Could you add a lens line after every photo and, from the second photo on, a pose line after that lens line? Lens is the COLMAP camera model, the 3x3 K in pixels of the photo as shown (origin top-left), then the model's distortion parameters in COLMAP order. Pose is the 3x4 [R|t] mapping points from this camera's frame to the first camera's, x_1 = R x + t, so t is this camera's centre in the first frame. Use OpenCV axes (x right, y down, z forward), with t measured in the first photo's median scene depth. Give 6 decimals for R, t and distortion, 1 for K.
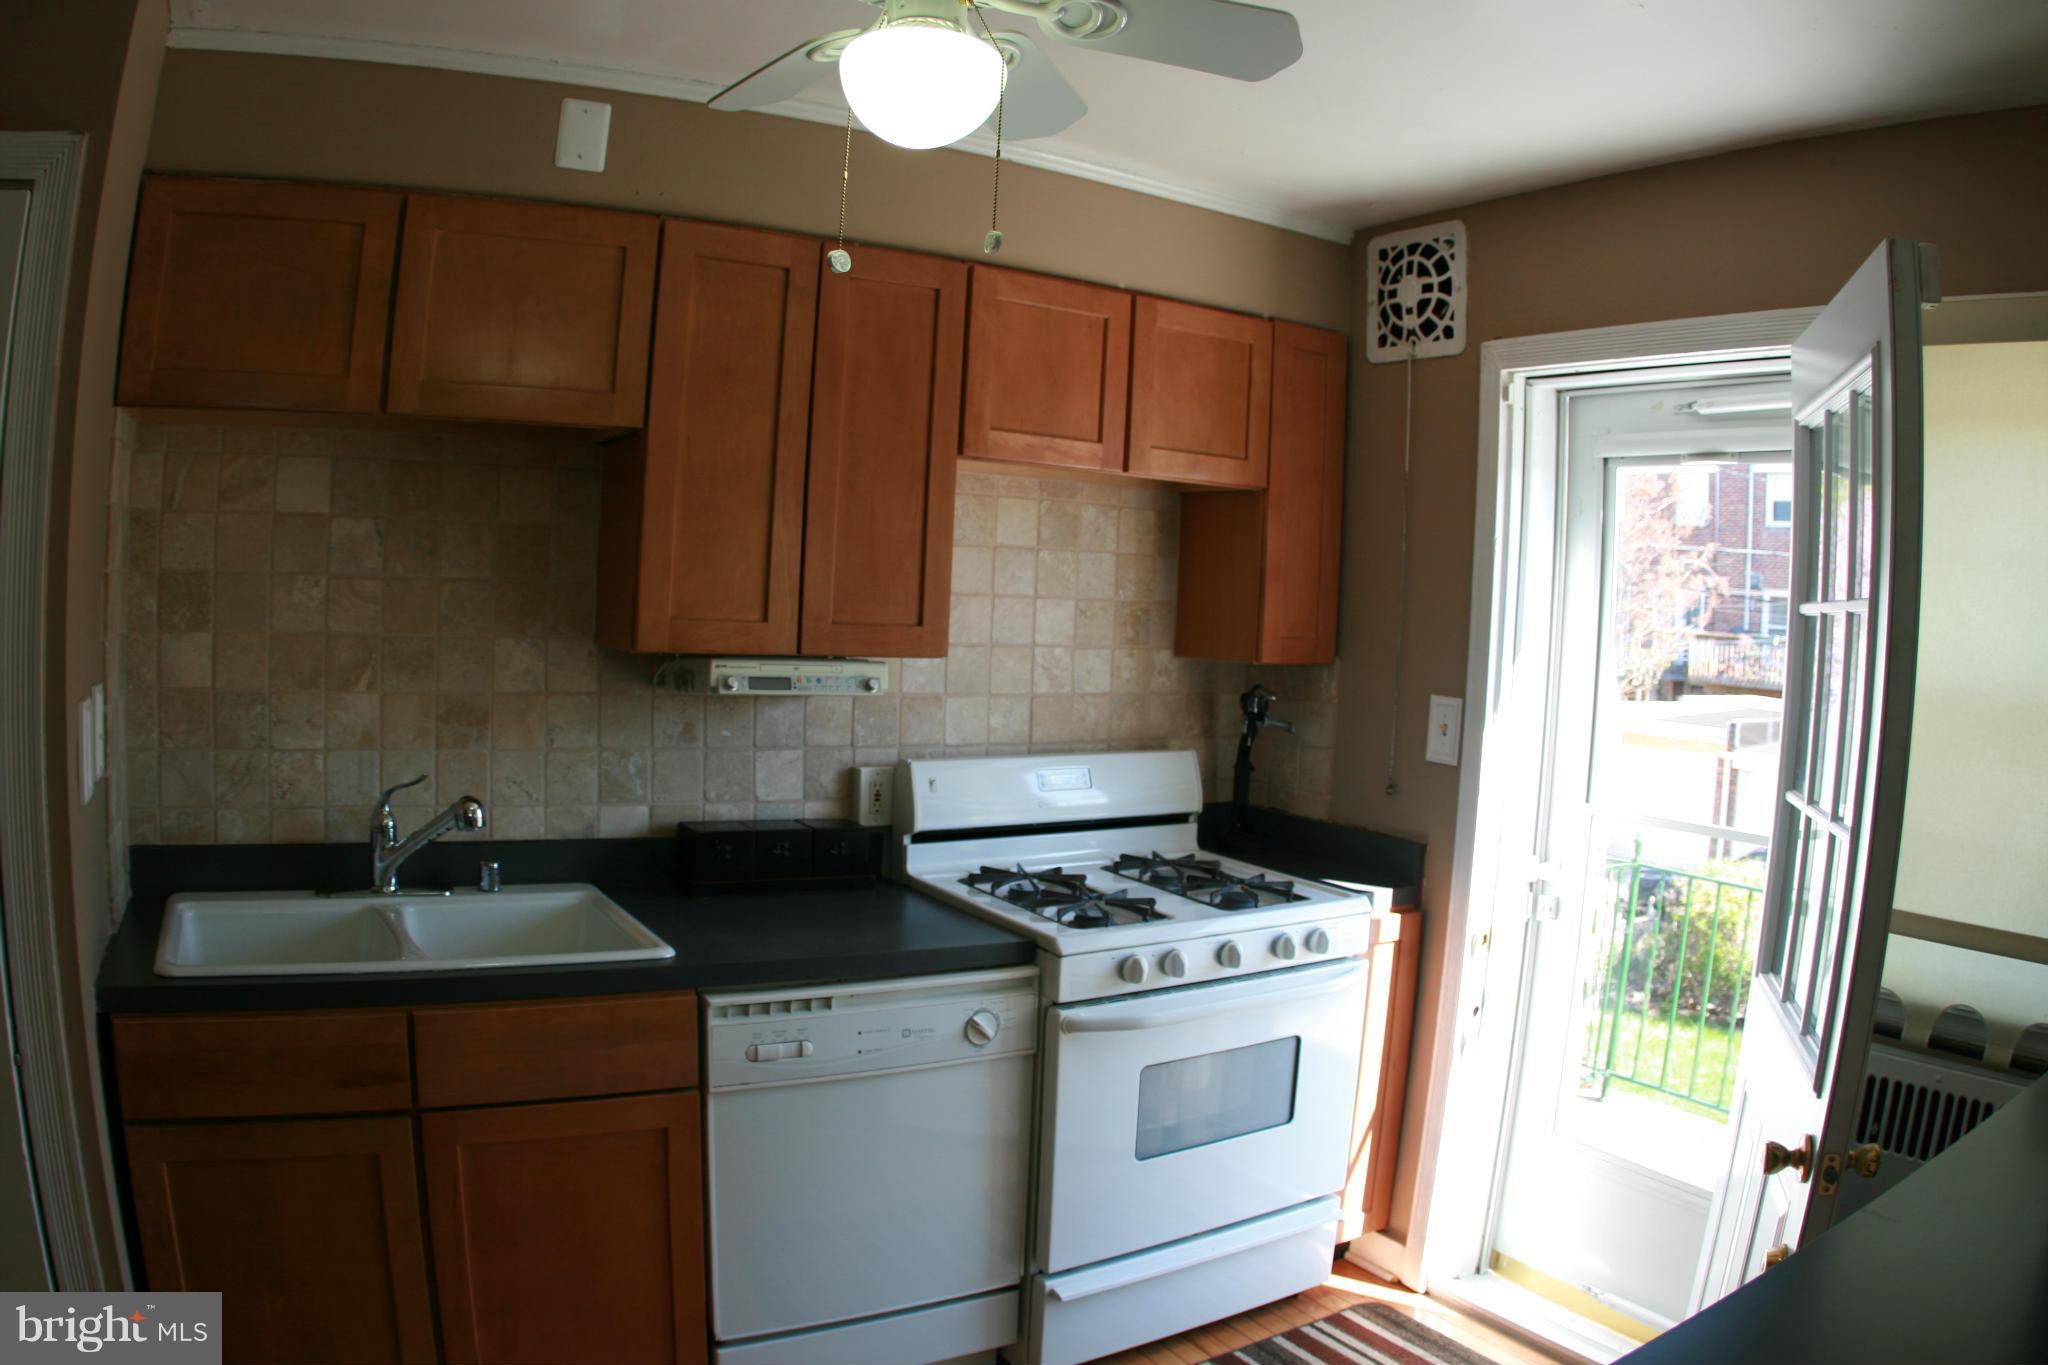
lens RADIAL K [[1440.7, 0, 1041.5], [0, 1440.7, 693.5], [0, 0, 1]] dist [-0.324993, 0.094789]
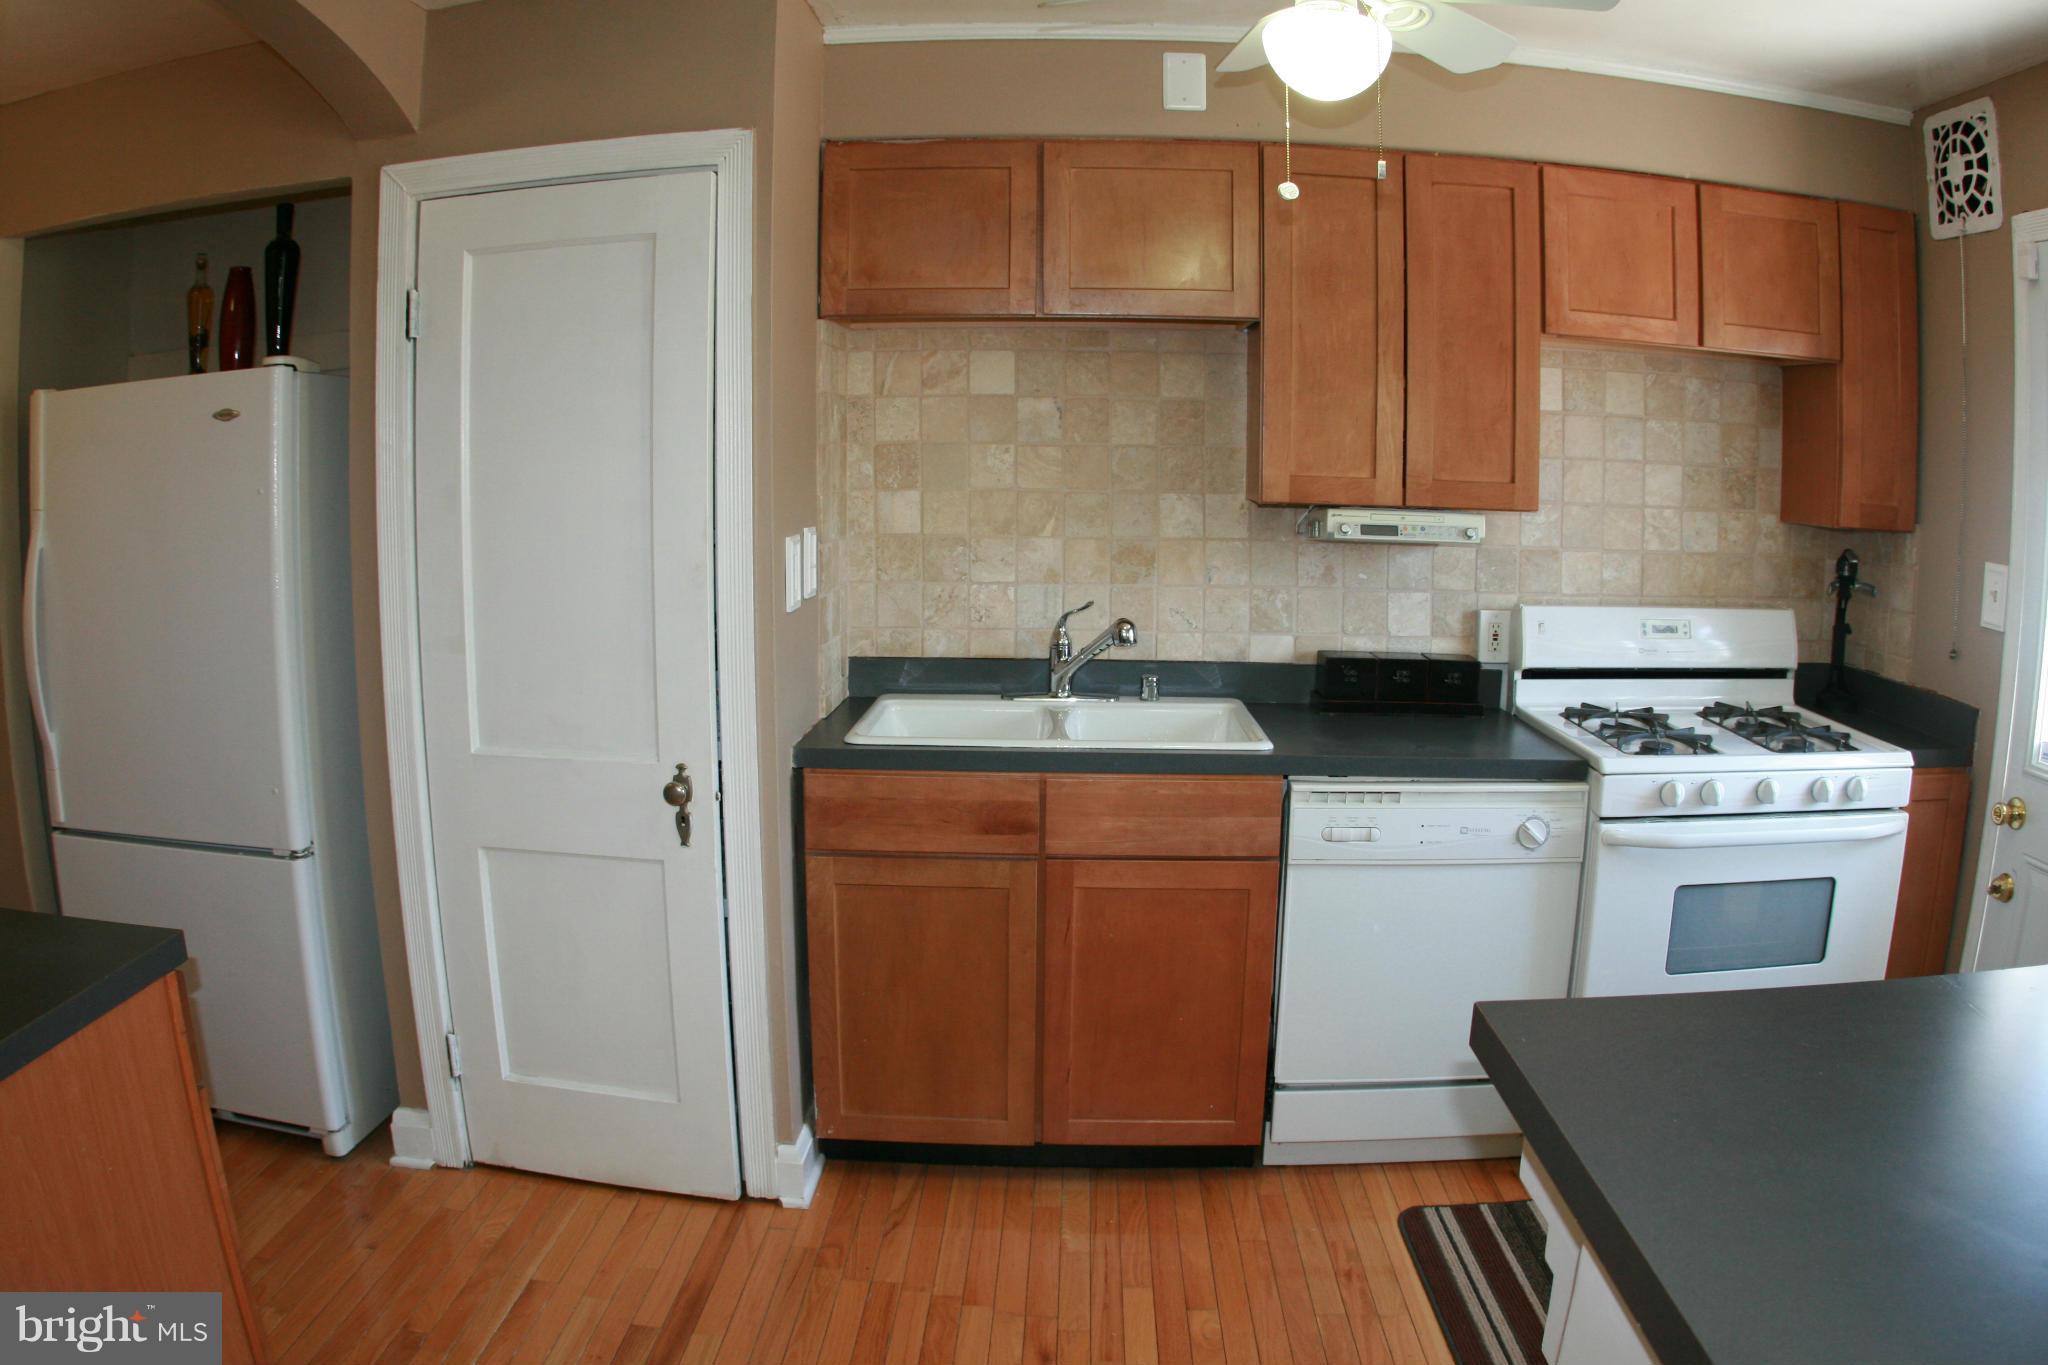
lens RADIAL K [[1440.7, 0, 1023.4], [0, 1440.7, 693.2], [0, 0, 1]] dist [-0.324993, 0.094789]
pose [[0.830803, 0.050015, -0.554315, 0.216368], [-0.004555, 0.996532, 0.083088, 0.031988], [0.556548, -0.066505, 0.828150, -0.135344]]
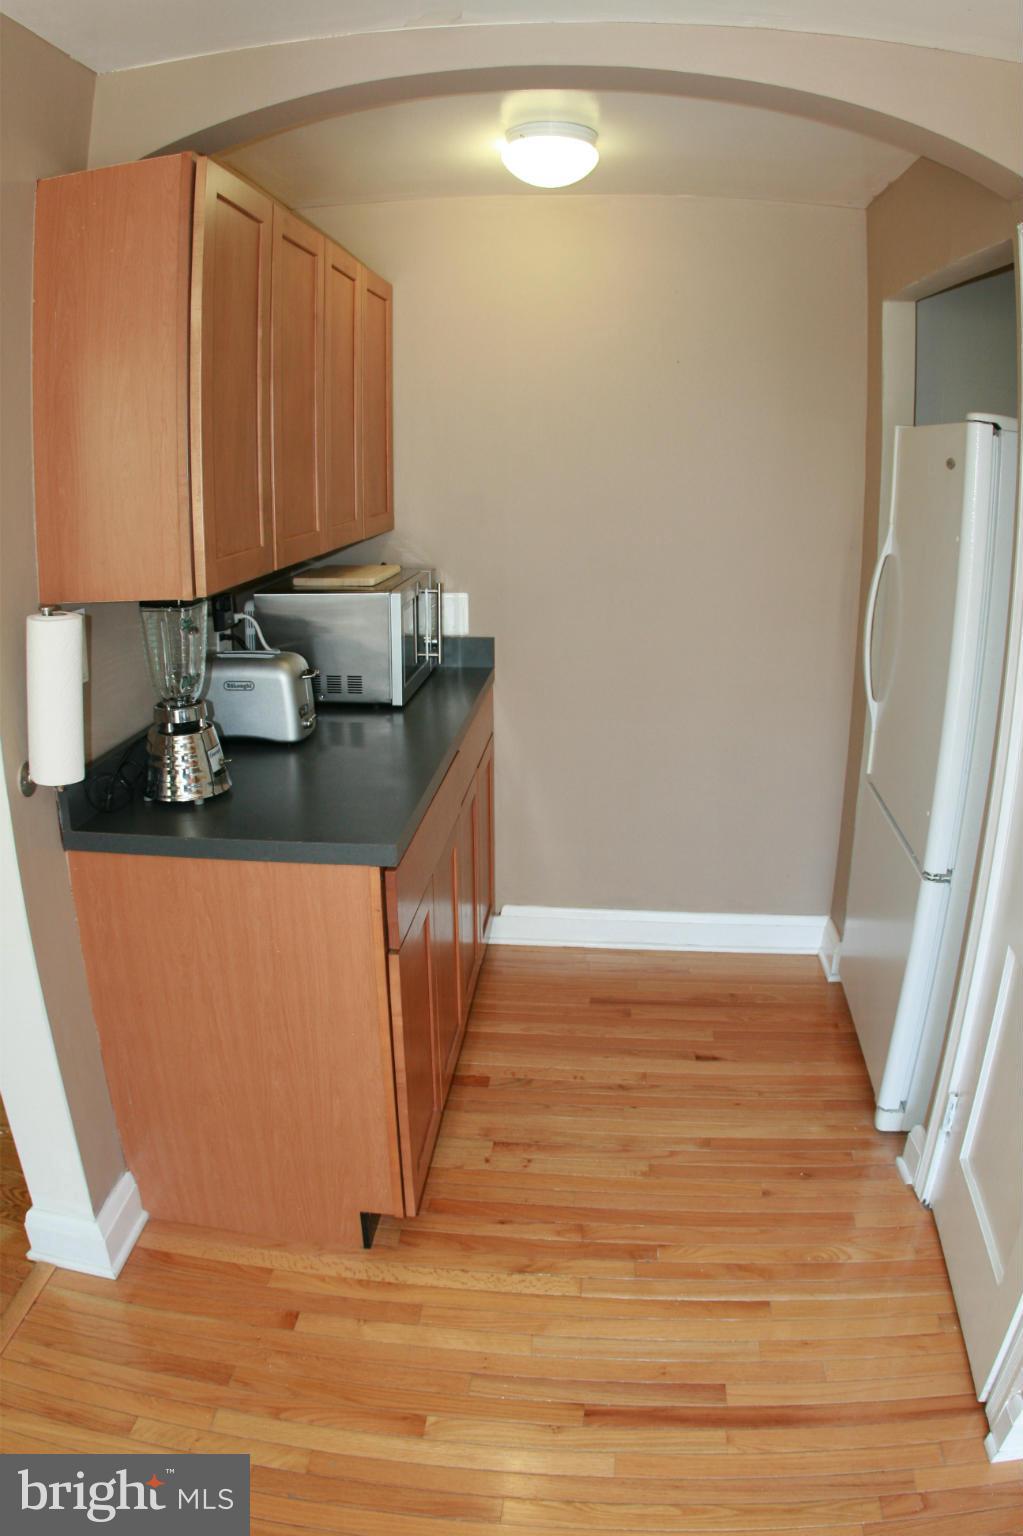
lens RADIAL K [[1080.5, 0, 516.8], [0, 1080.5, 772.2], [0, 0, 1]] dist [-0.324993, 0.094789]
pose [[-0.598758, 0.181646, -0.780060, 0.051623], [-0.091226, 0.952137, 0.291740, -0.062379], [0.795718, 0.245843, -0.553529, 0.580121]]
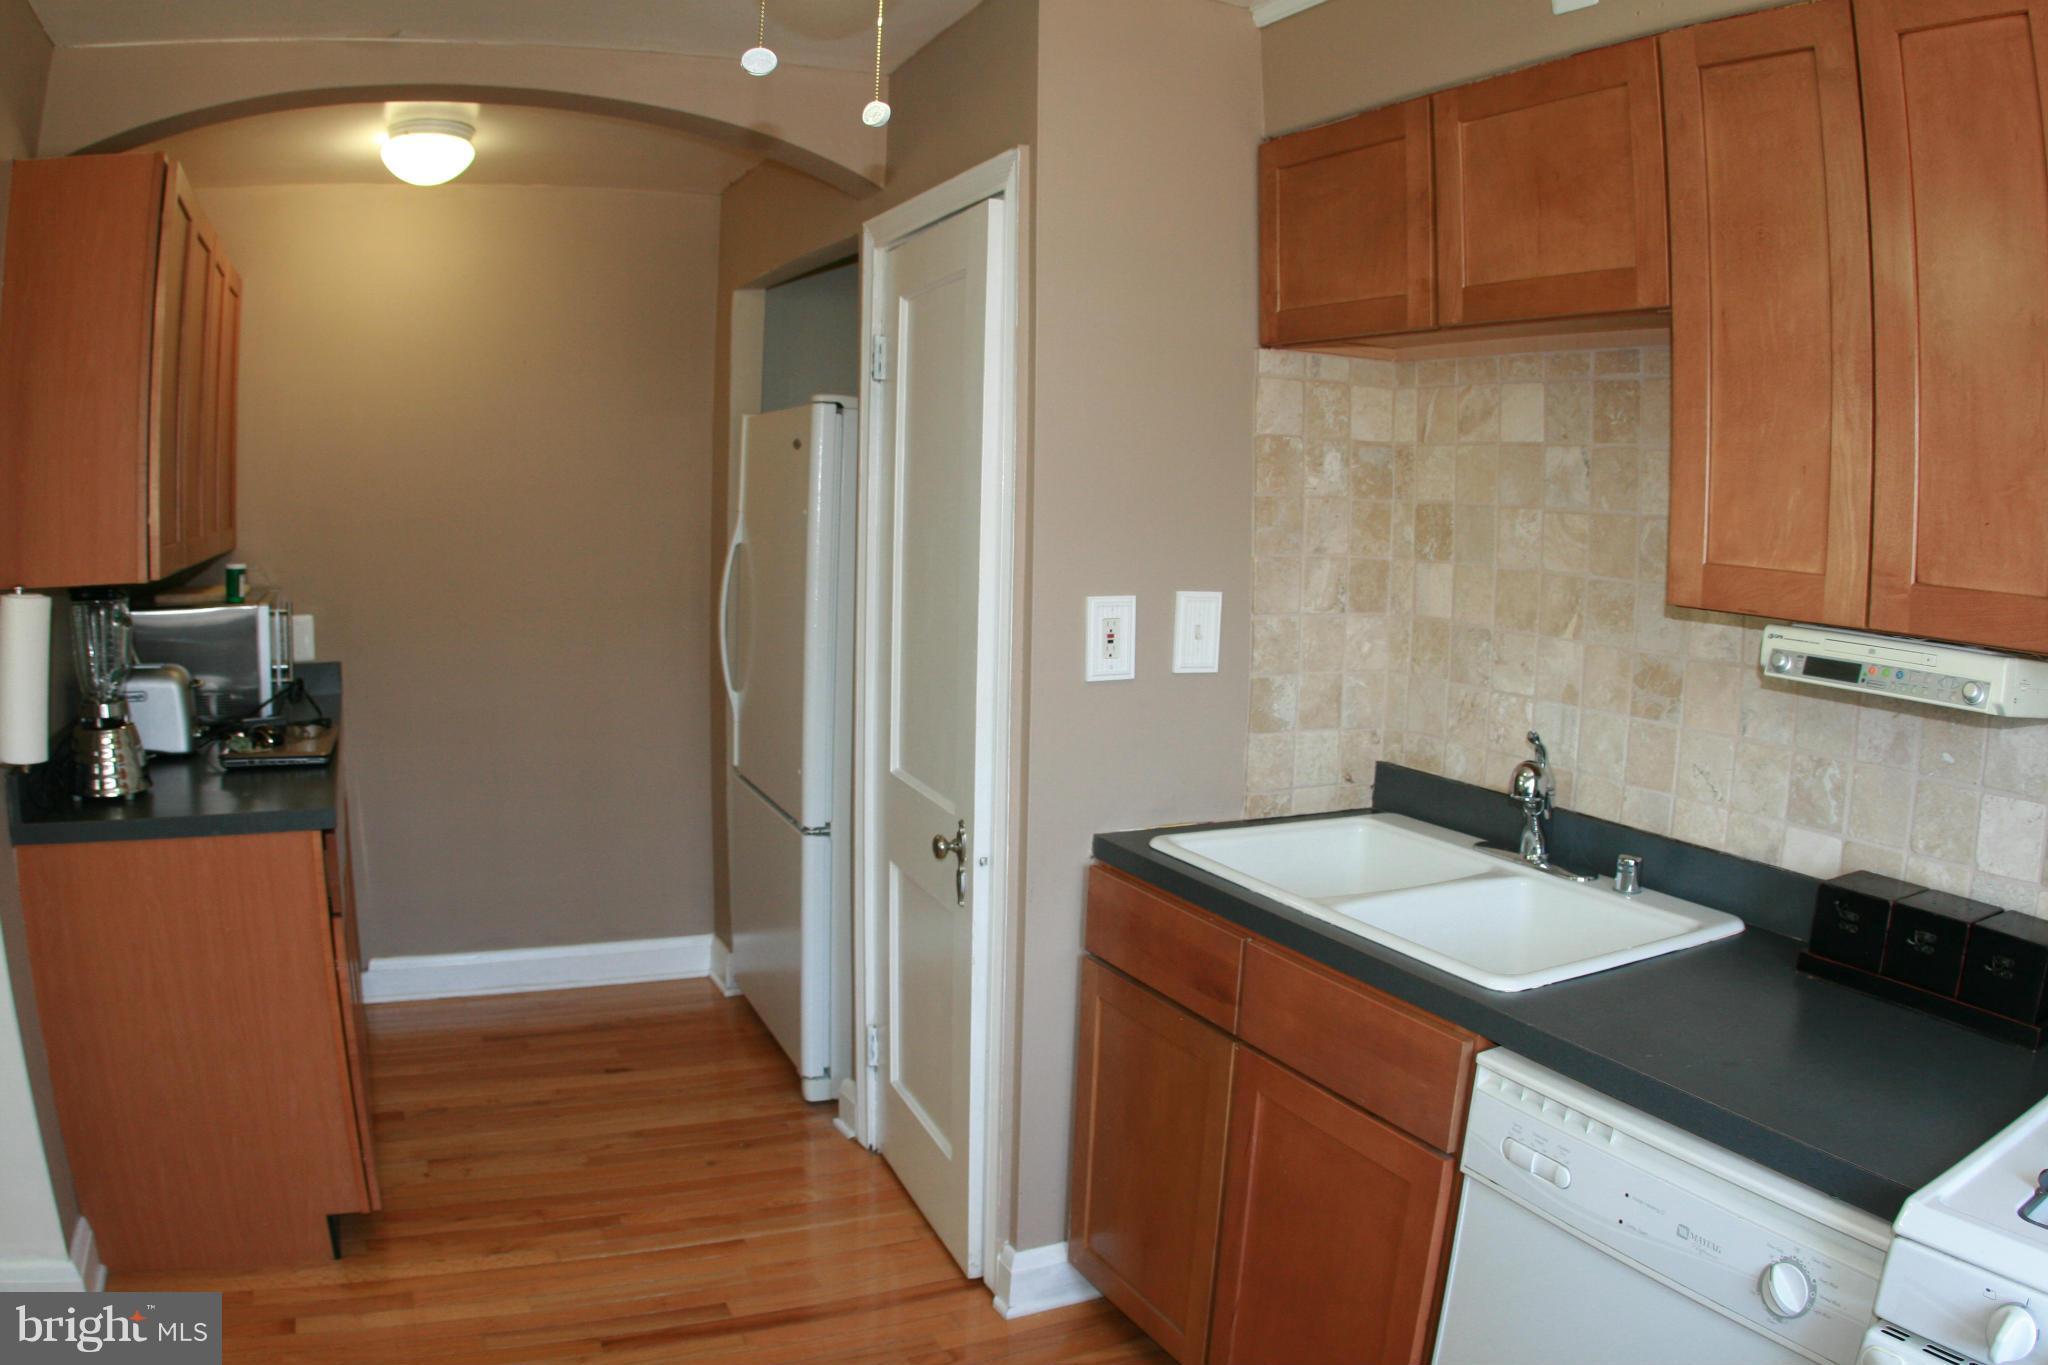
lens RADIAL K [[1440.7, 0, 1034.9], [0, 1440.7, 691.0], [0, 0, 1]] dist [-0.324993, 0.094789]
pose [[-0.086032, 0.082277, -0.992889, 0.428206], [-0.098060, 0.991046, 0.090621, -0.014913], [0.991455, 0.105159, -0.077193, 0.688372]]
